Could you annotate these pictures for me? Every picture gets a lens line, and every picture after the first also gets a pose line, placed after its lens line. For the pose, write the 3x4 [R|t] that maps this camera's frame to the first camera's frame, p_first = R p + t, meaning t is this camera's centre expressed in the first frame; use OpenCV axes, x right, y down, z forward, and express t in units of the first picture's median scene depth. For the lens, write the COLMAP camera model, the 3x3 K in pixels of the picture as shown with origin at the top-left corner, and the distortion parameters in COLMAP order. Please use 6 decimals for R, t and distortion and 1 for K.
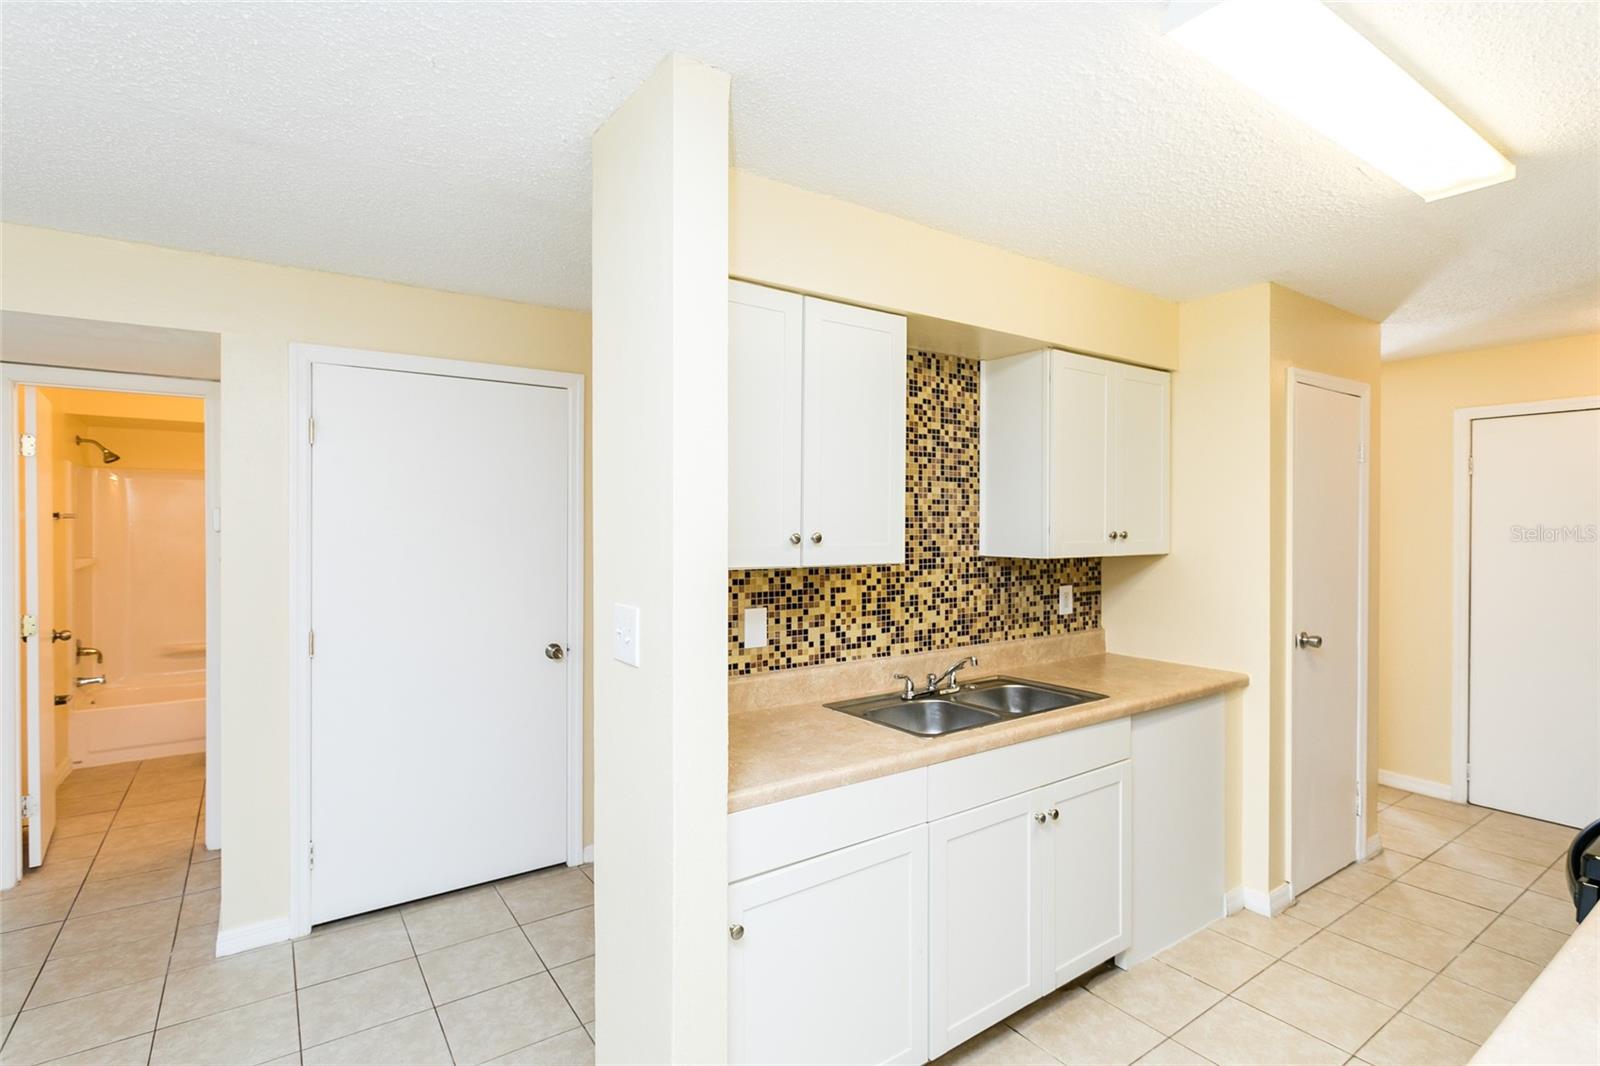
lens RADIAL K [[769.2, 0, 794.5], [0, 769.2, 526.1], [0, 0, 1]] dist [-0.001743, -0.000241]
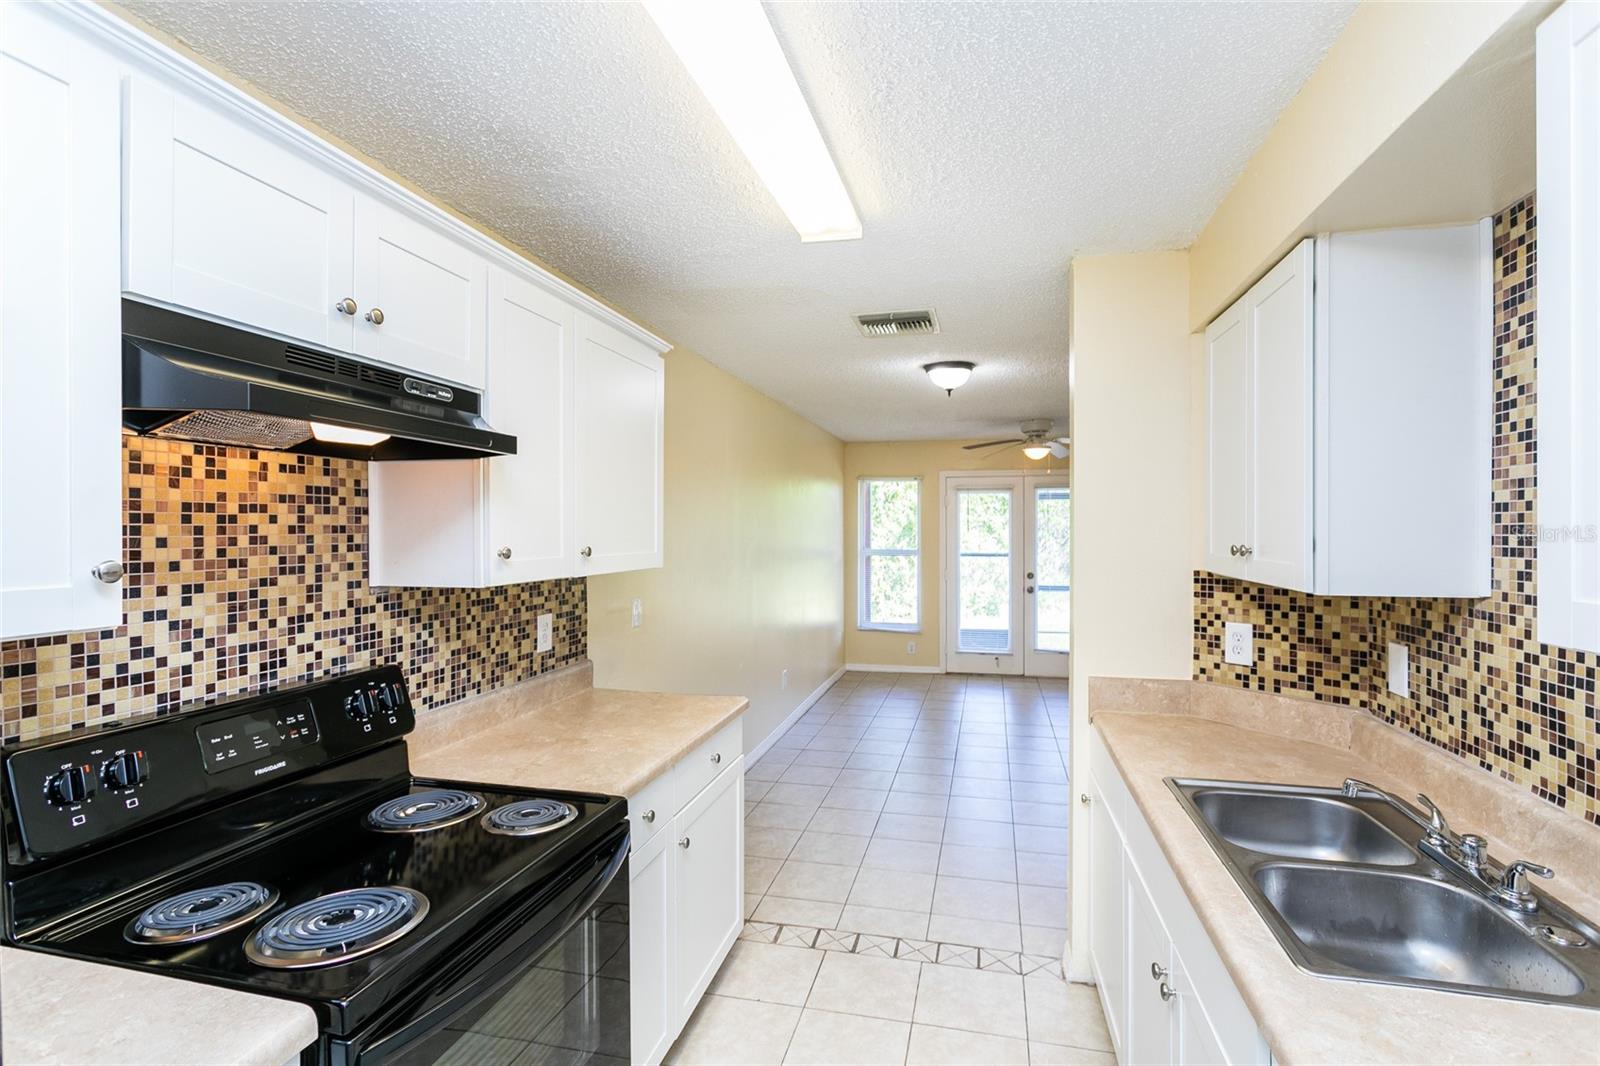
lens RADIAL K [[769.2, 0, 786.9], [0, 769.2, 526.5], [0, 0, 1]] dist [-0.001743, -0.000241]
pose [[-0.758309, -0.003005, -0.651889, 0.782712], [-0.002883, 0.999995, -0.001255, -0.007462], [0.651889, 0.000928, -0.758314, 1.006403]]
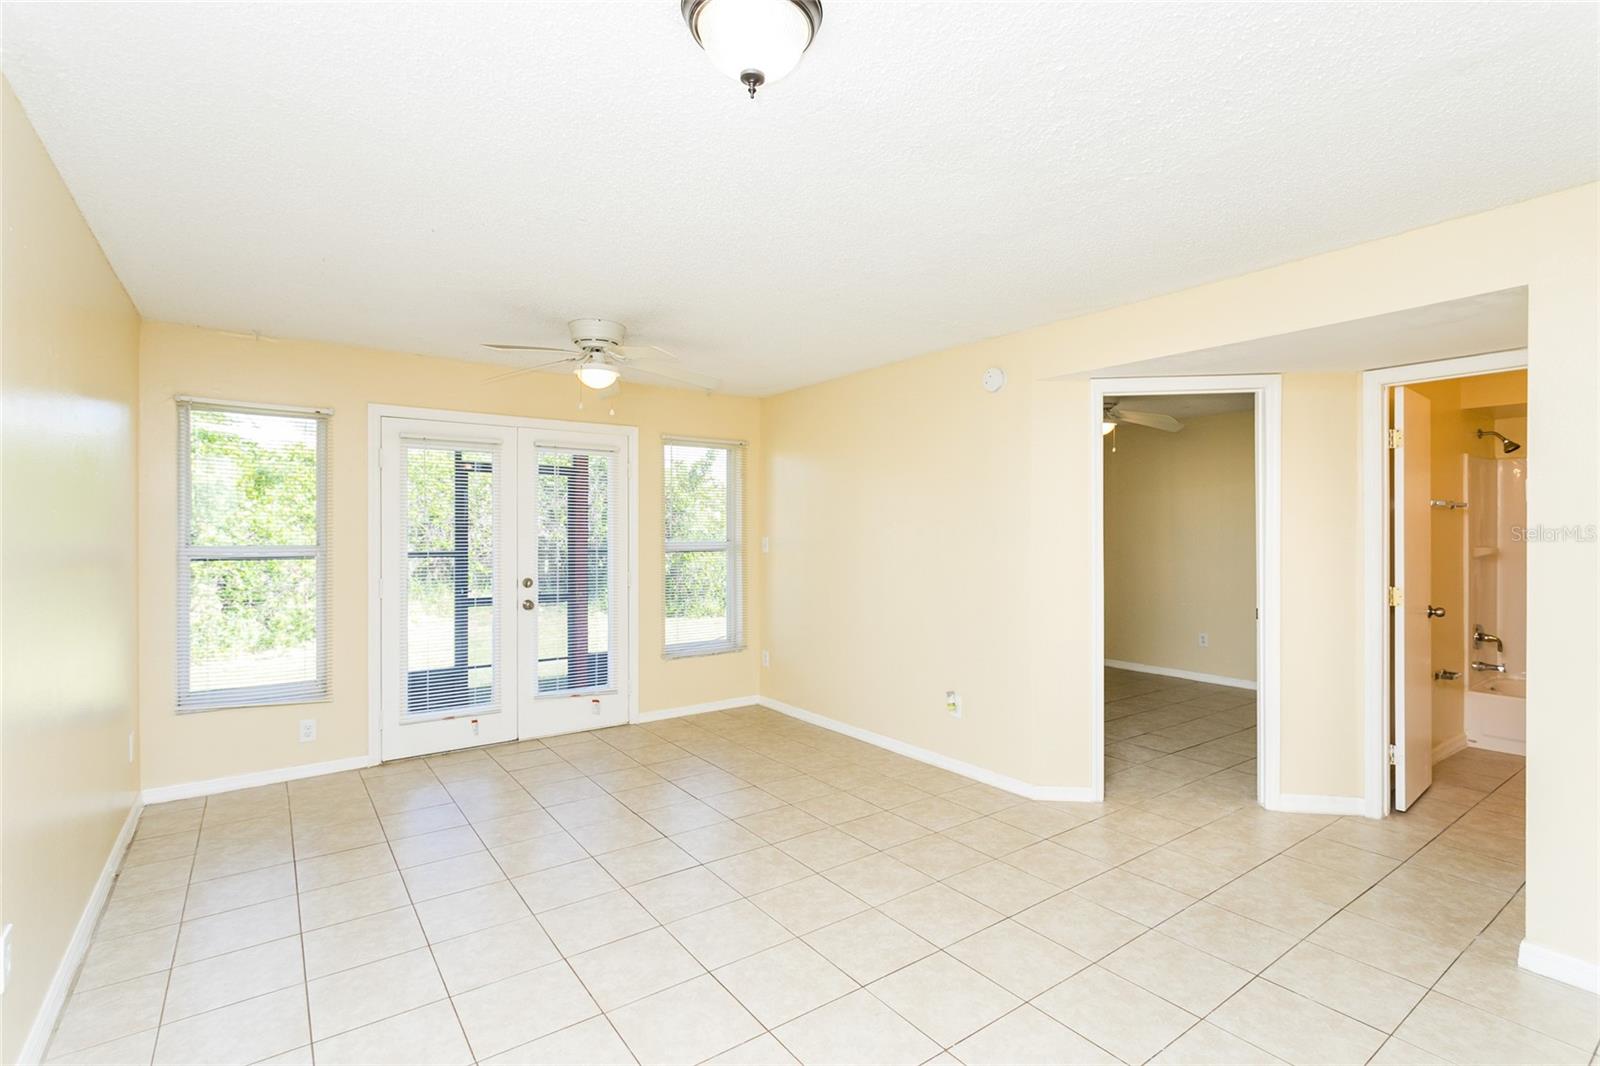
lens RADIAL K [[769.2, 0, 827.2], [0, 769.2, 536.9], [0, 0, 1]] dist [-0.001743, -0.000241]
pose [[0.033286, 0.005611, -0.999430, 0.126755], [-0.005050, 0.999972, 0.005445, 0.042584], [0.999433, 0.004866, 0.033313, 0.127908]]
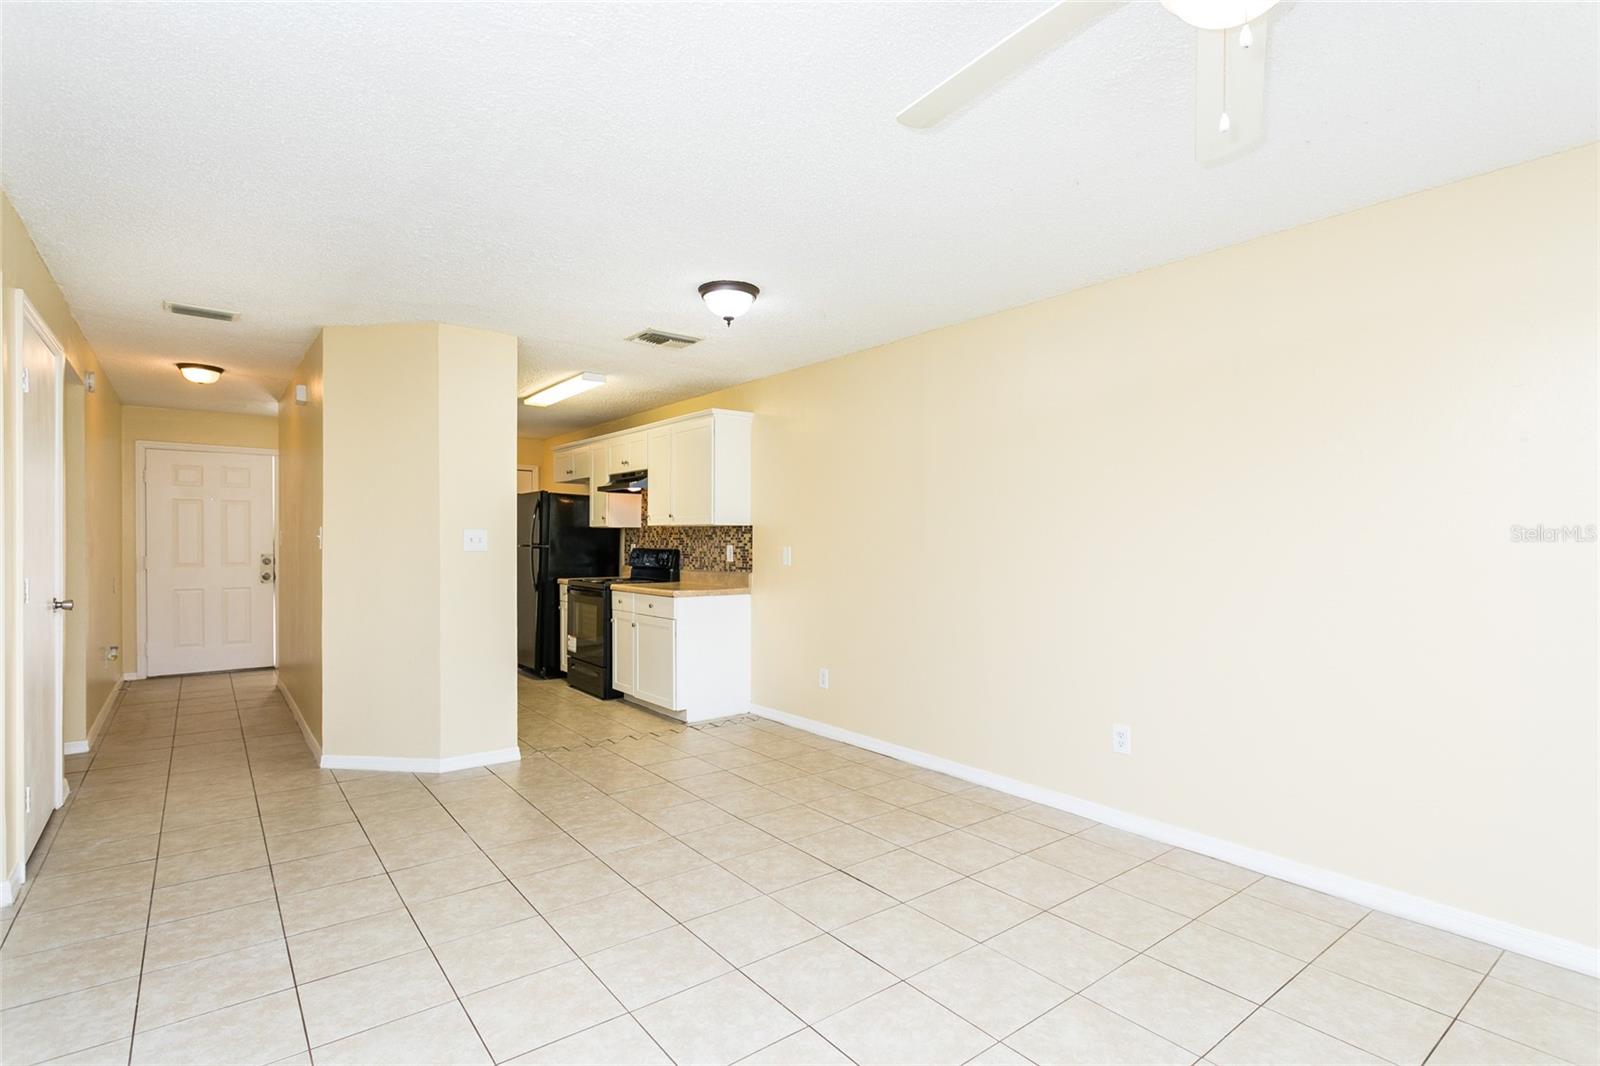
lens RADIAL K [[769.2, 0, 813.7], [0, 769.2, 548.7], [0, 0, 1]] dist [-0.001743, -0.000241]
pose [[-0.059698, -0.010901, 0.998157, -1.640052], [-0.000239, 0.999940, 0.010906, 0.083555], [-0.998216, 0.000412, -0.059697, 0.026750]]
